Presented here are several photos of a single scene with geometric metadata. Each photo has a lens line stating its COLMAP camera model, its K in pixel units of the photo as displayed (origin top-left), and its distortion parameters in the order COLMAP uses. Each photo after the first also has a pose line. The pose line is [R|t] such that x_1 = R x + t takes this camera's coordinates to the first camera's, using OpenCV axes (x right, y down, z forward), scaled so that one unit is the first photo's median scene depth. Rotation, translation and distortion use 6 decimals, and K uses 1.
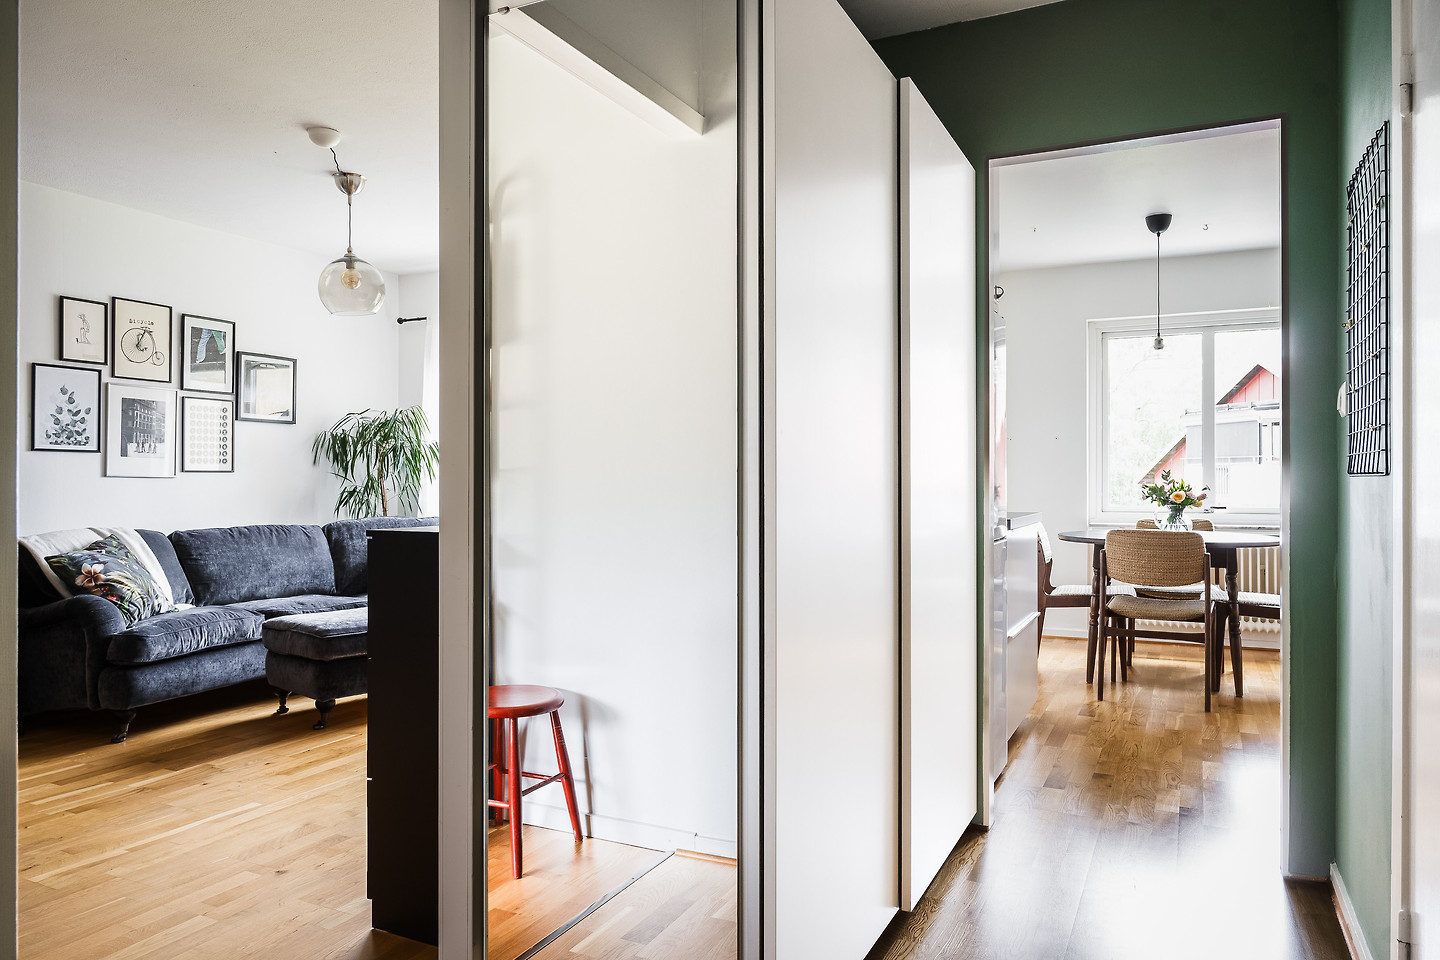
lens RADIAL K [[964.3, 0, 717.1], [0, 964.3, 472.2], [0, 0, 1]] dist [-0.001956, 0.000821]
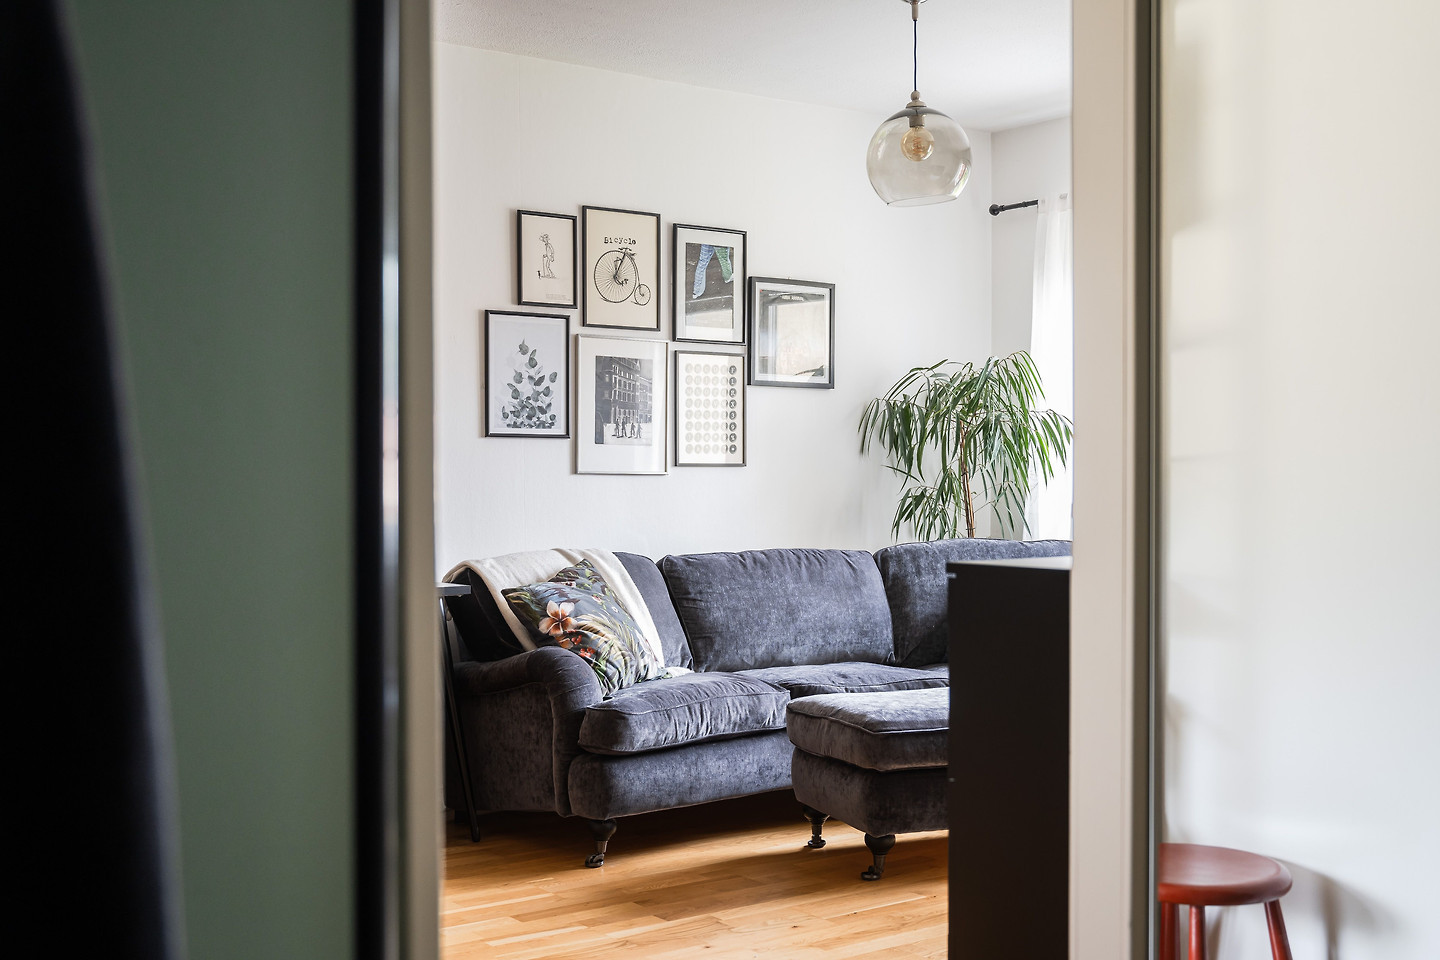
lens RADIAL K [[1640.3, 0, 717.9], [0, 1640.3, 517.7], [0, 0, 1]] dist [0.012797, 0.009328]
pose [[0.885686, 0.008745, -0.464203, -0.010927], [0.006390, 0.999498, 0.031020, 0.000501], [0.464241, -0.030440, 0.885186, 0.024817]]
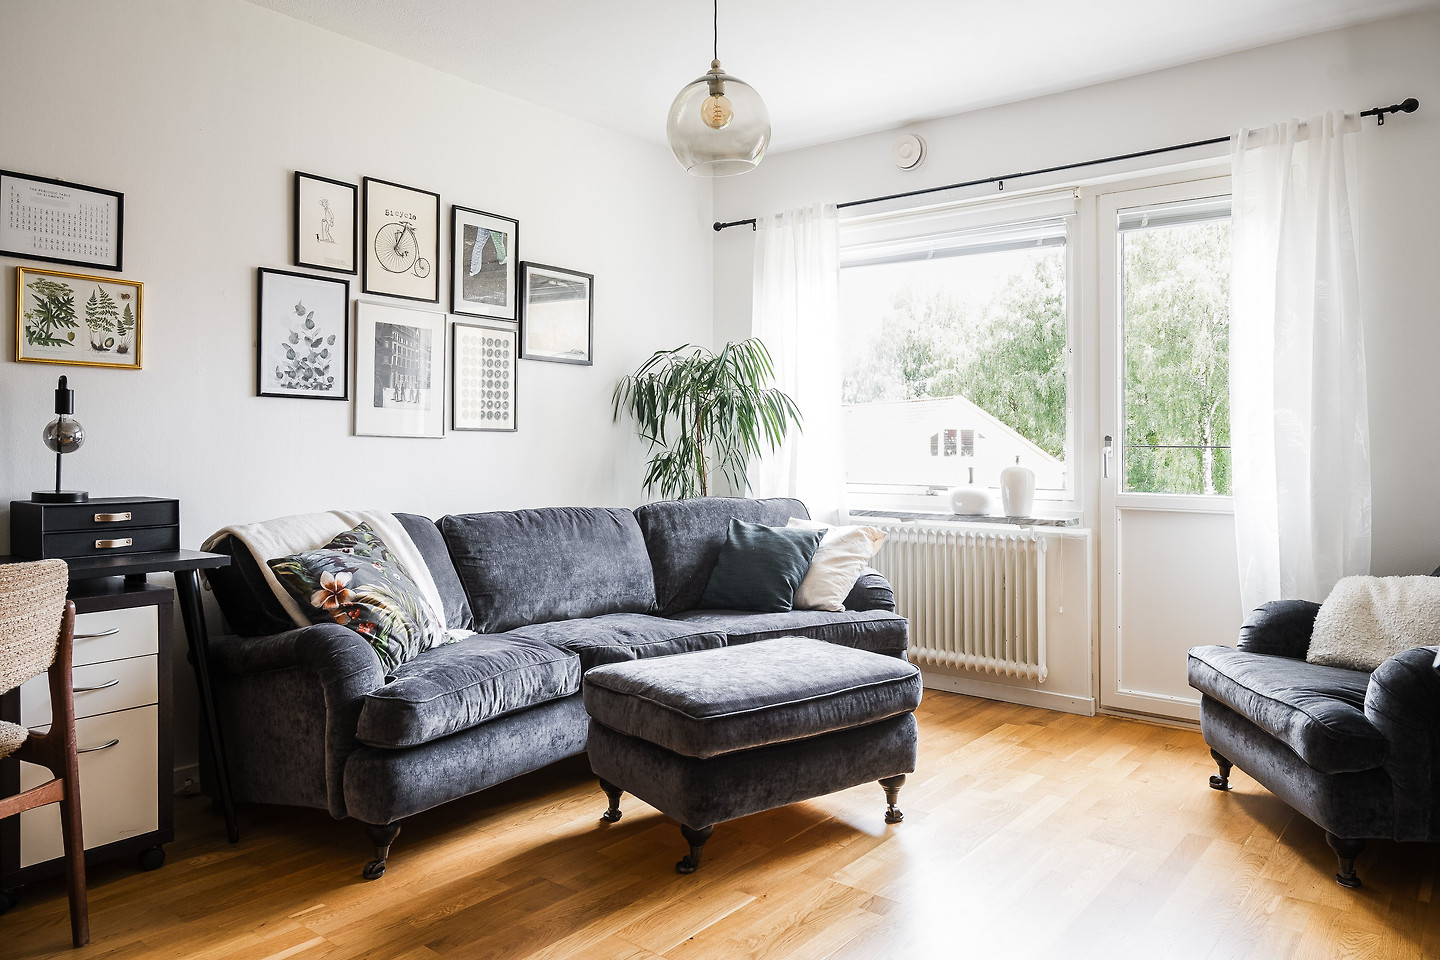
lens RADIAL K [[990.7, 0, 708.5], [0, 990.7, 443.5], [0, 0, 1]] dist [-0.002907, -0.001390]
pose [[0.976050, 0.003614, -0.217515, -0.237287], [-0.003506, 0.999993, 0.000884, 0.008848], [0.217517, -0.000100, 0.976057, 0.370011]]
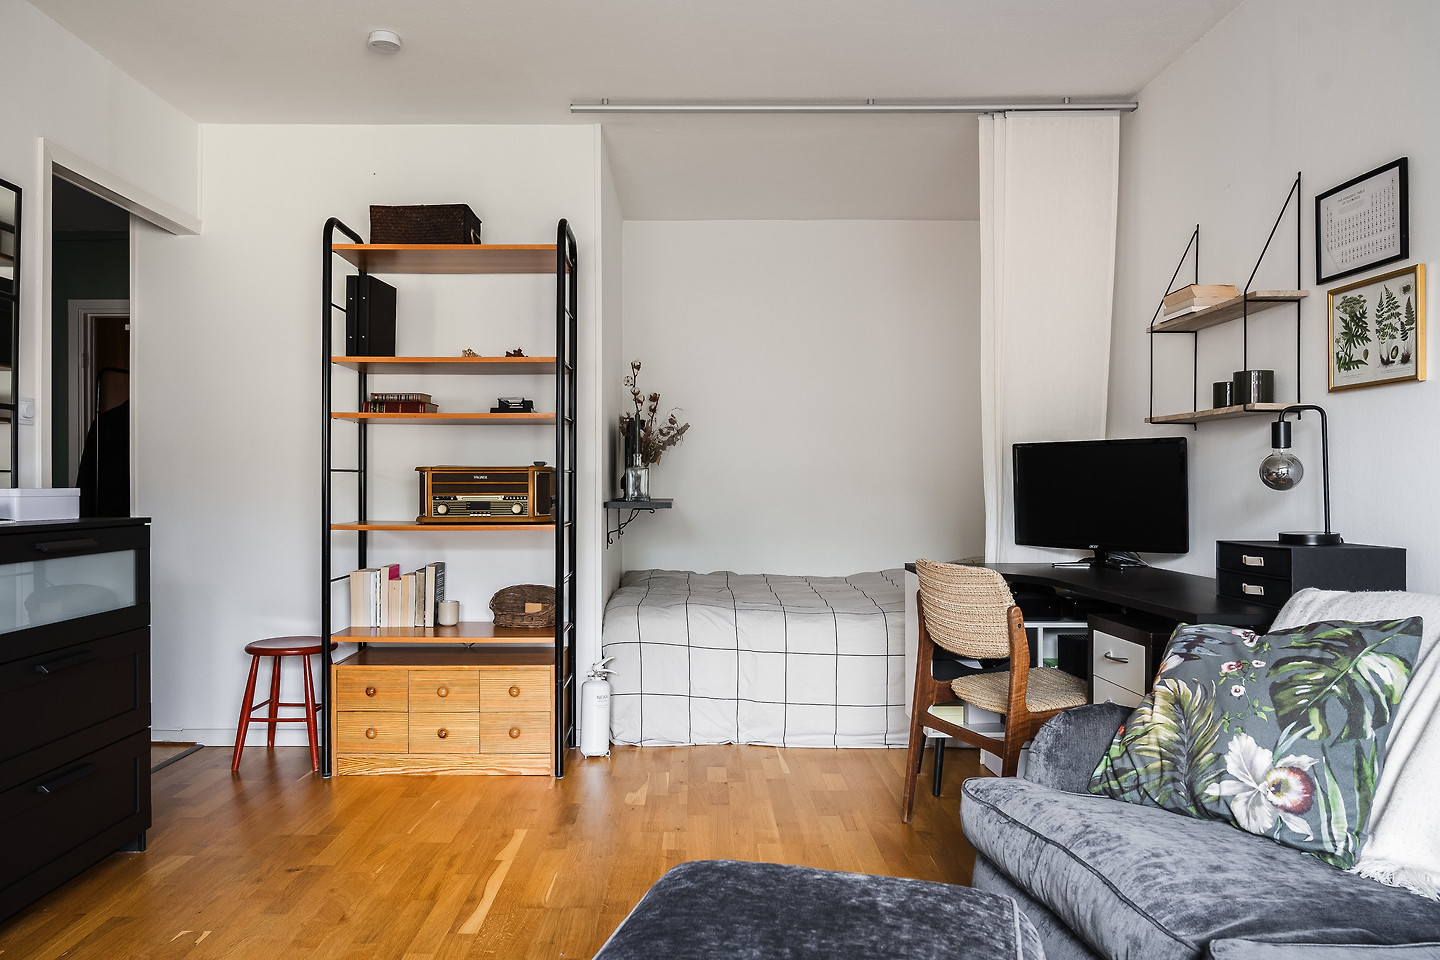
lens RADIAL K [[990.3, 0, 679.2], [0, 990.3, 486.2], [0, 0, 1]] dist [-0.001945, -0.002807]
pose [[-0.901423, -0.000722, -0.432939, -0.203714], [0.001298, 0.999990, -0.004369, 0.015710], [0.432937, -0.004501, -0.901413, 1.158108]]
